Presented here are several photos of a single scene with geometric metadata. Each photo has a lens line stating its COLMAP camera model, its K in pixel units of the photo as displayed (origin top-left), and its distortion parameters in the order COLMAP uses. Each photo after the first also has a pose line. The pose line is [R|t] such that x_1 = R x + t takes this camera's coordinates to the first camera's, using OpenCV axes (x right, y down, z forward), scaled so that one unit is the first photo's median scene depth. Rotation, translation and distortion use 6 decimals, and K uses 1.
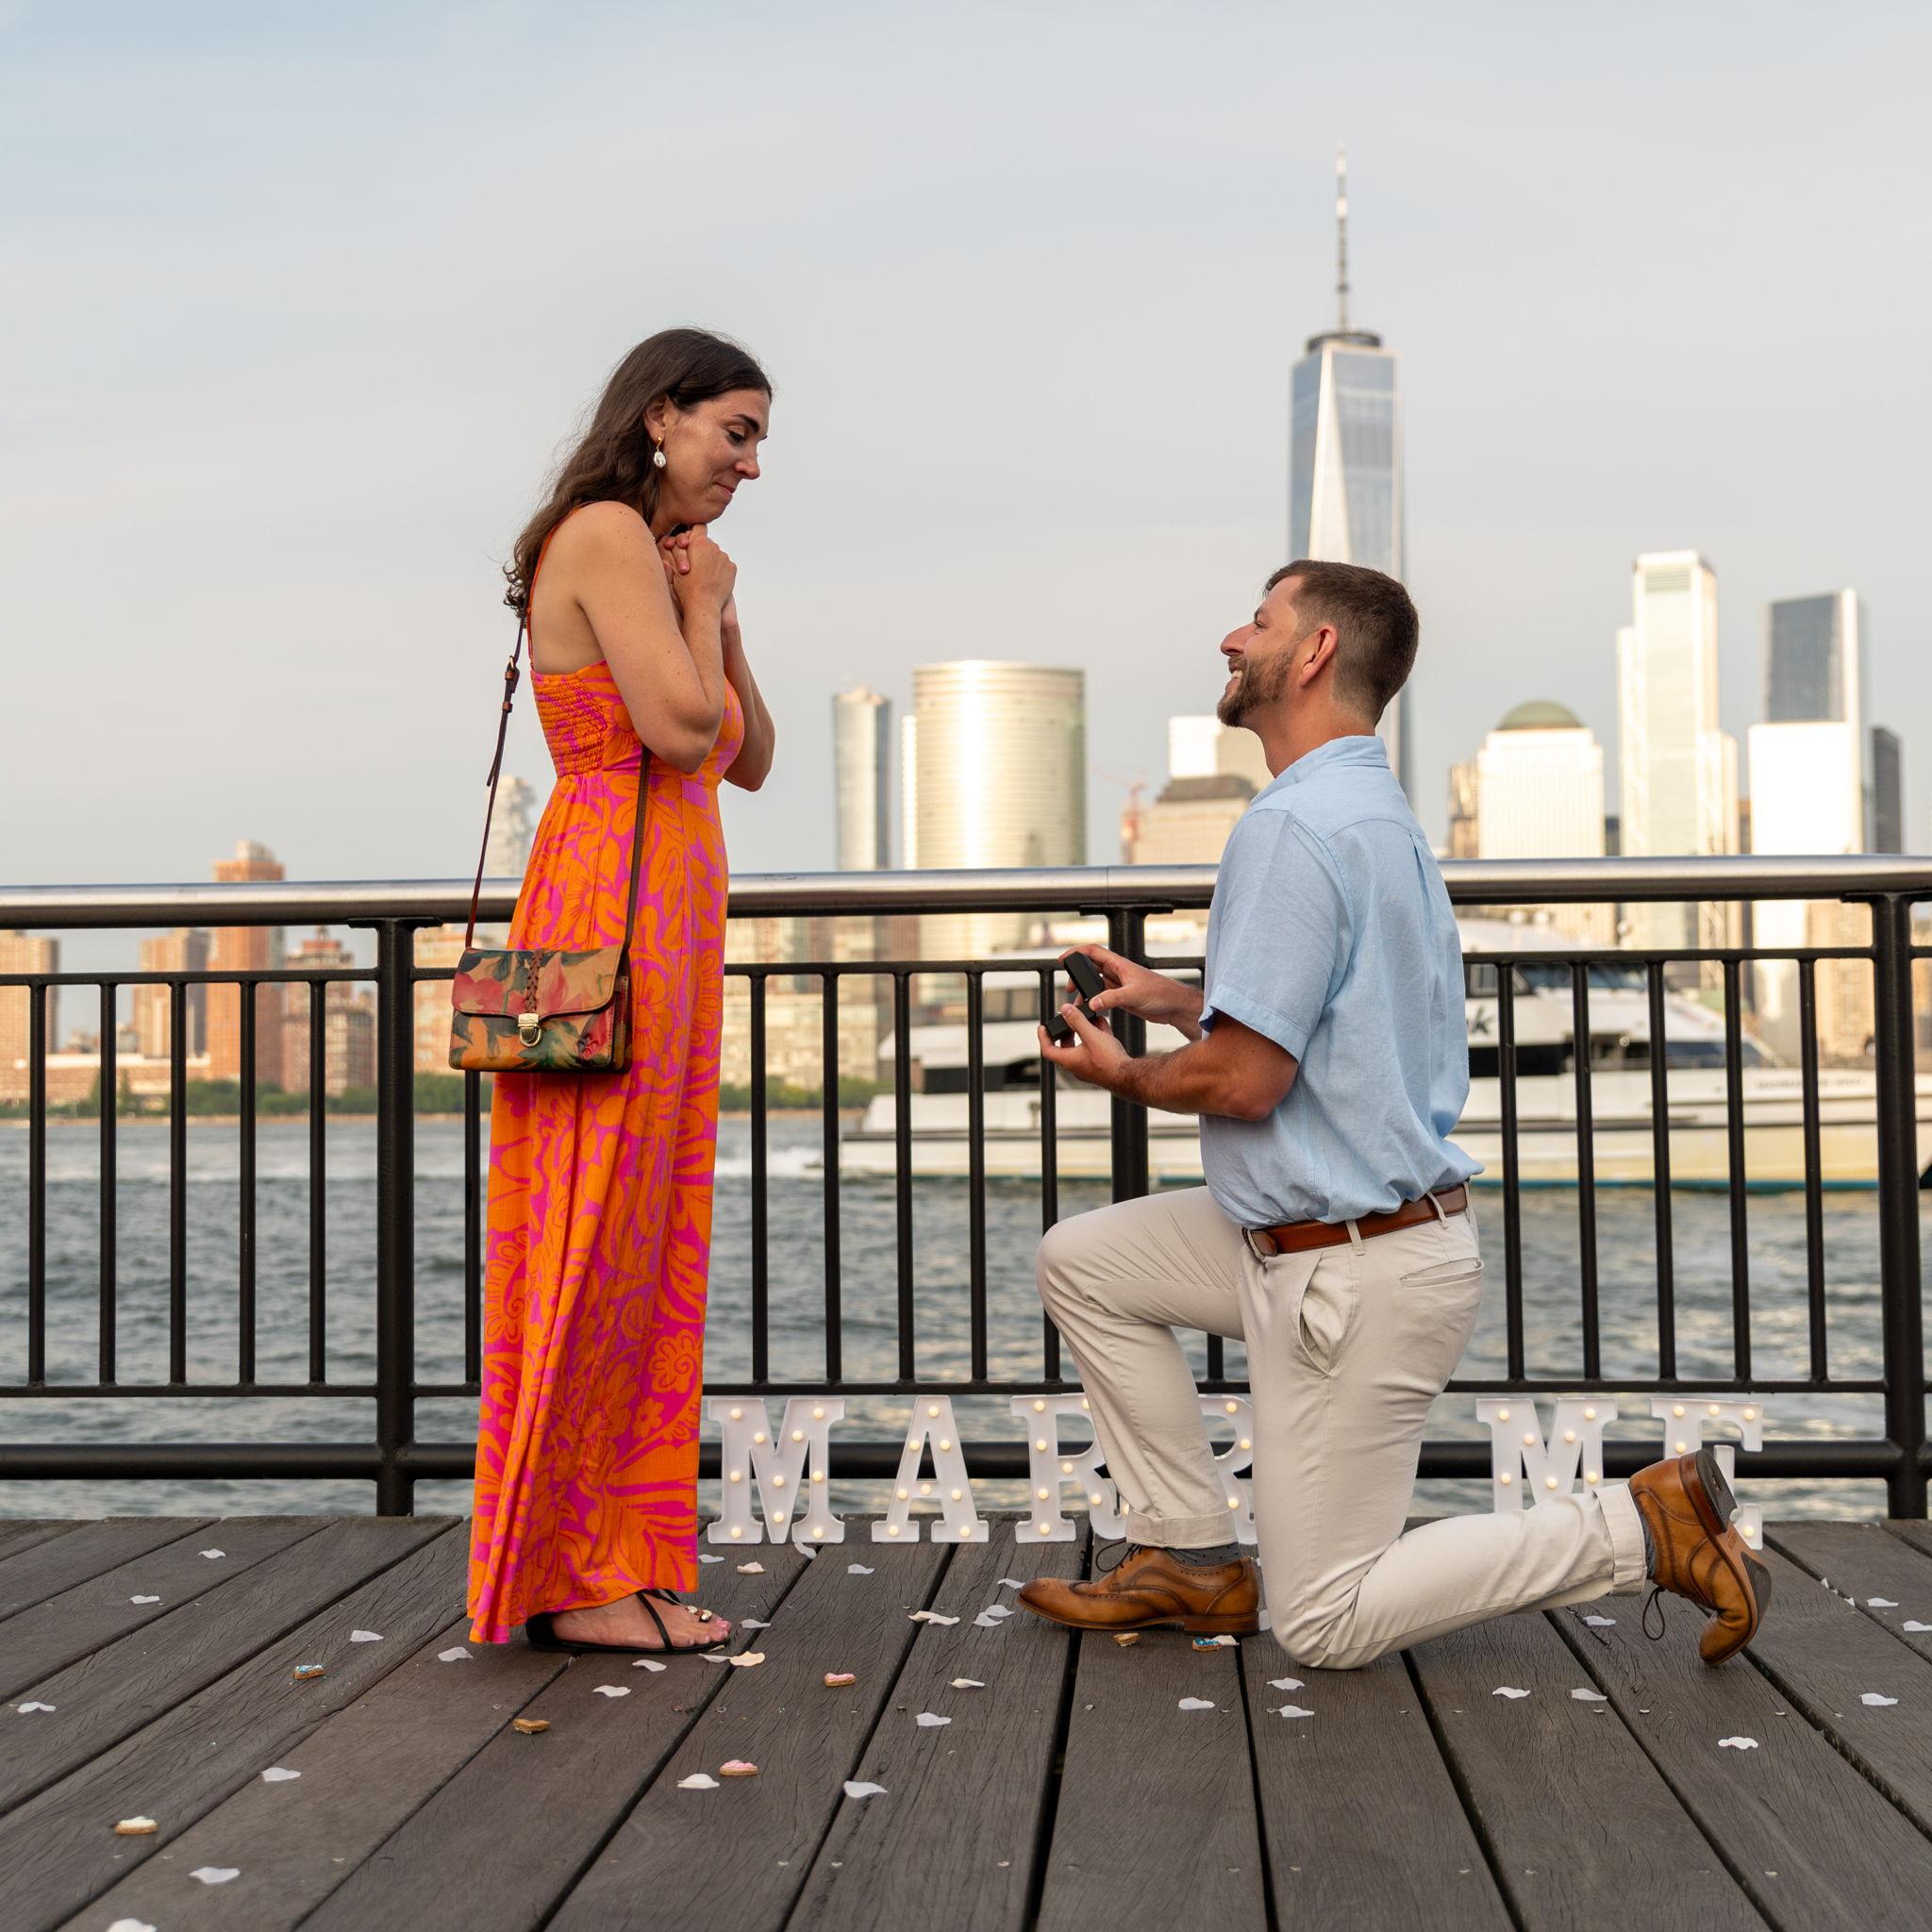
lens RADIAL K [[2917.7, 0, 966.0], [0, 2917.7, 966.0], [0, 0, 1]] dist [0.018844, -0.082105]
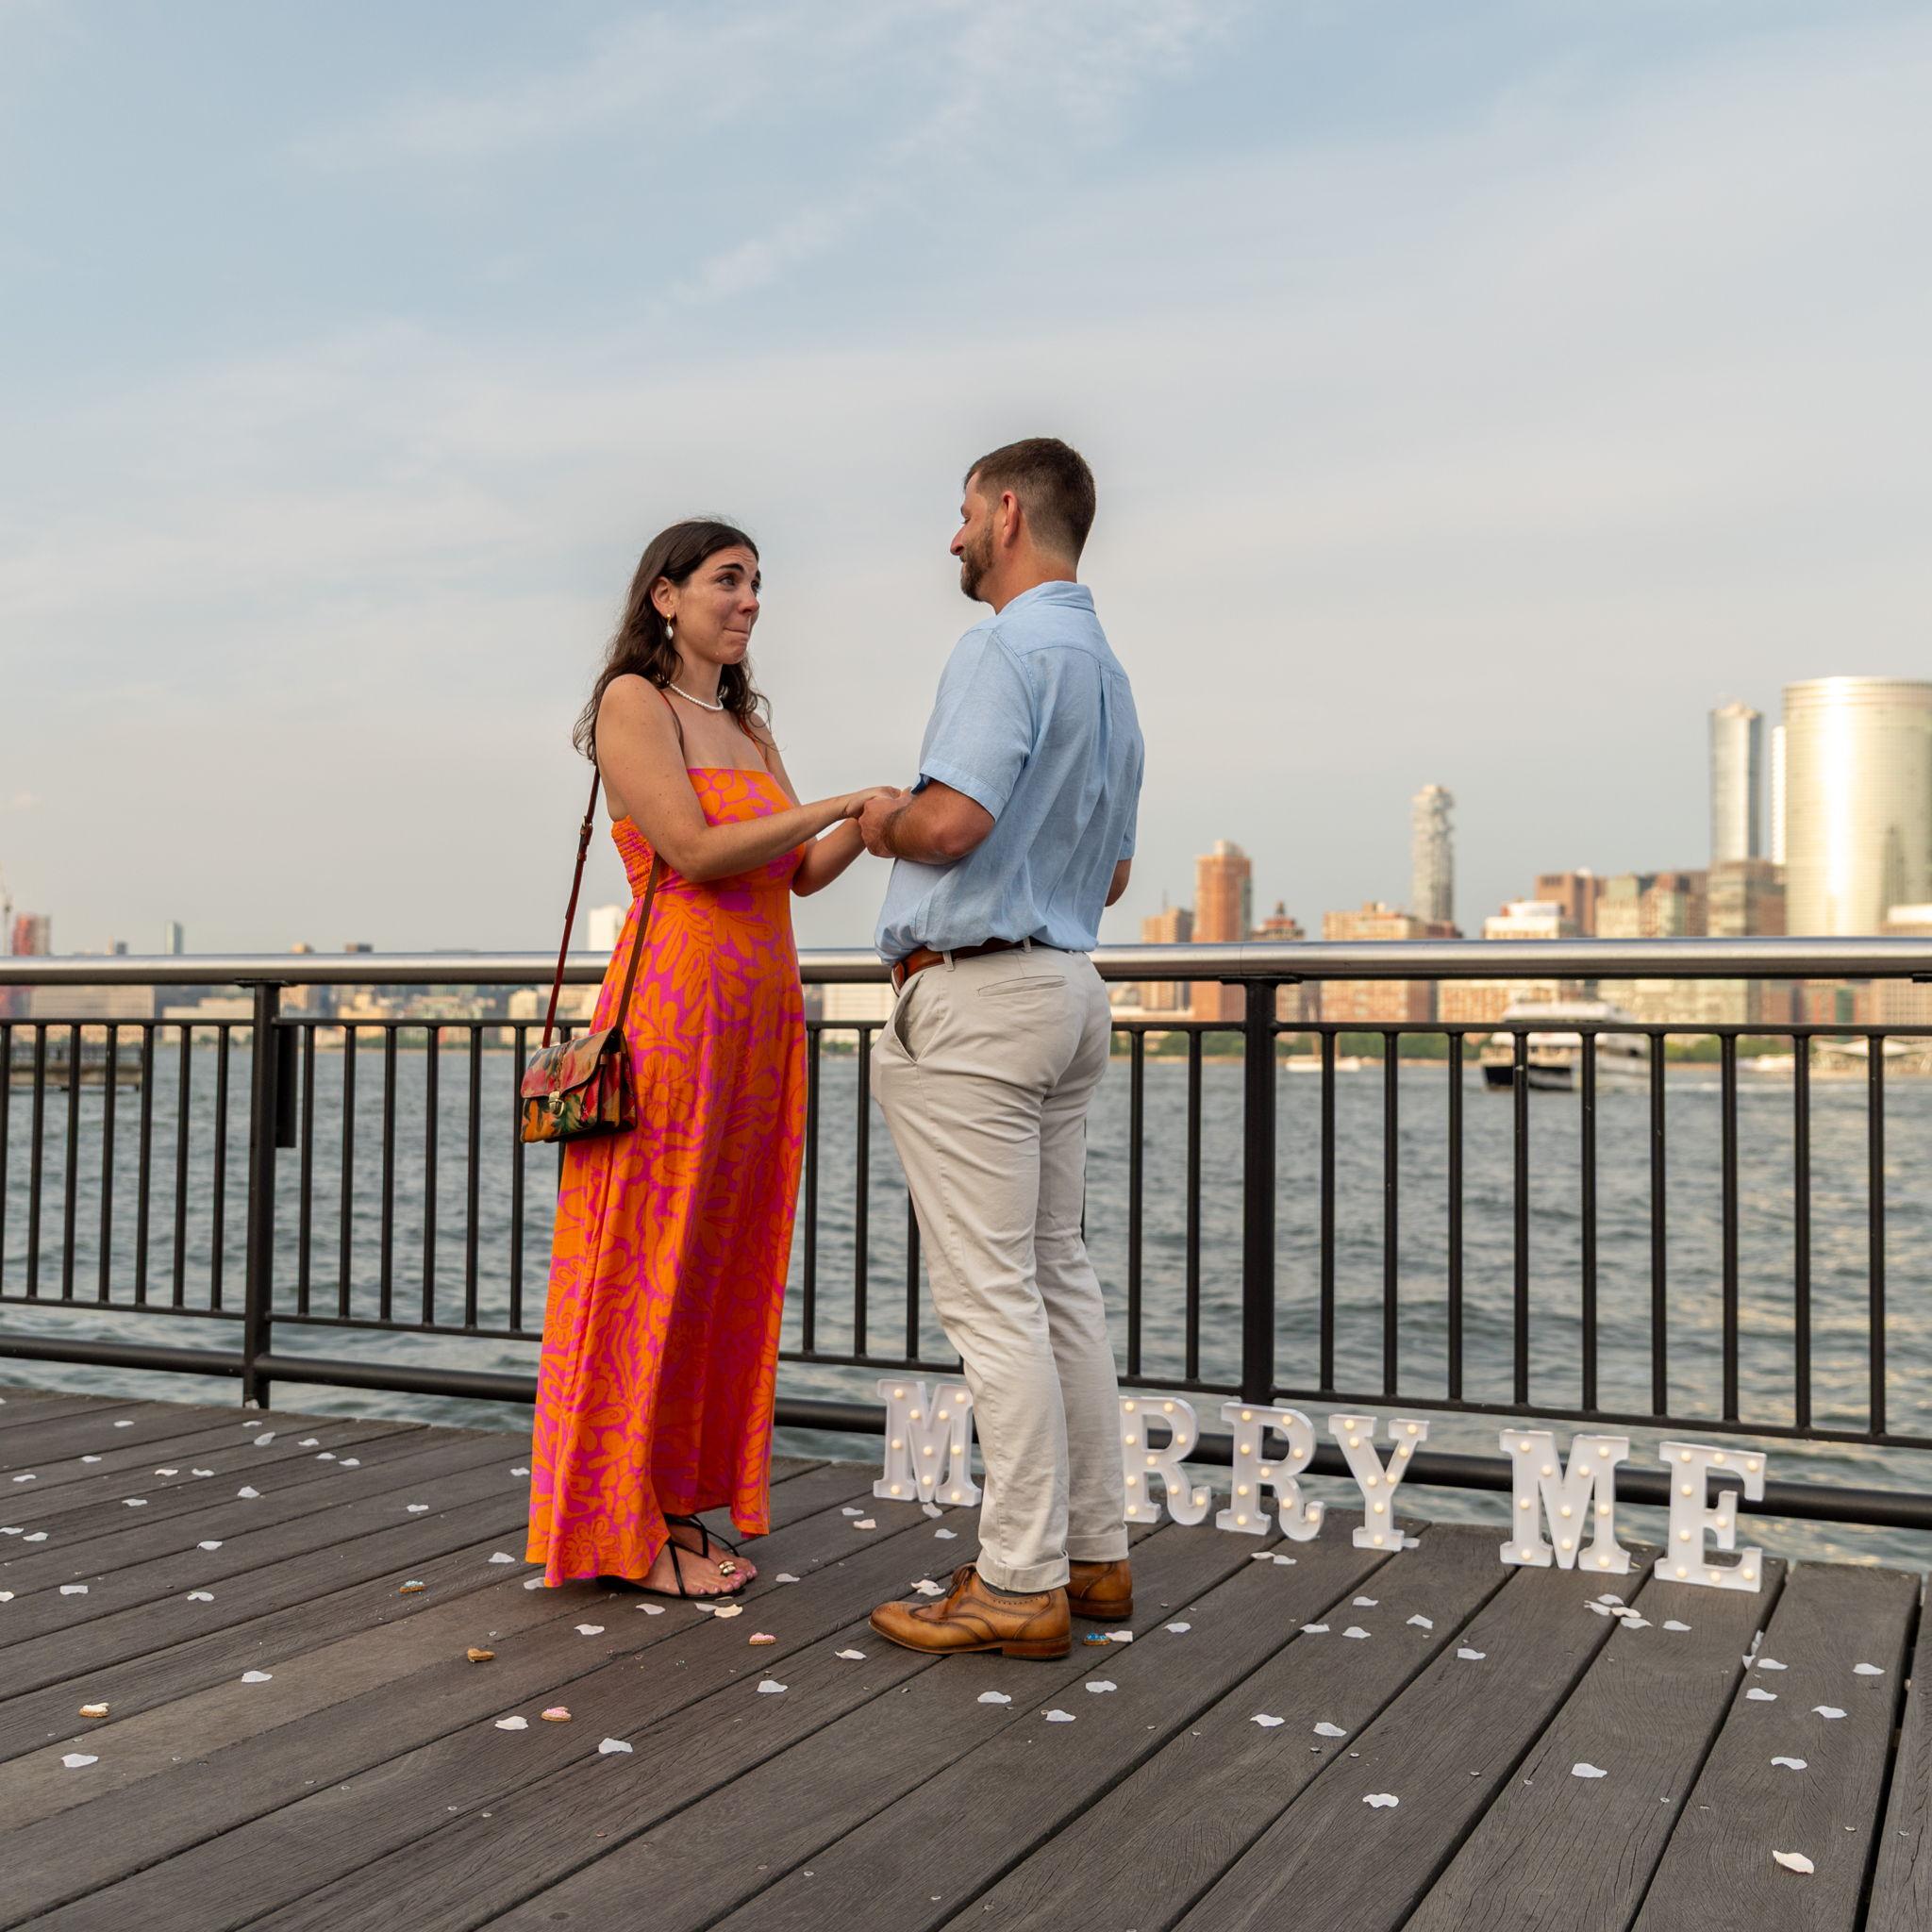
lens RADIAL K [[2348.1, 0, 966.0], [0, 2348.1, 966.0], [0, 0, 1]] dist [0.021512, -0.037315]
pose [[0.934304, 0.009076, -0.356361, 0.430800], [-0.004416, 0.999894, 0.013889, -0.059253], [0.356449, -0.011403, 0.934245, 0.120761]]
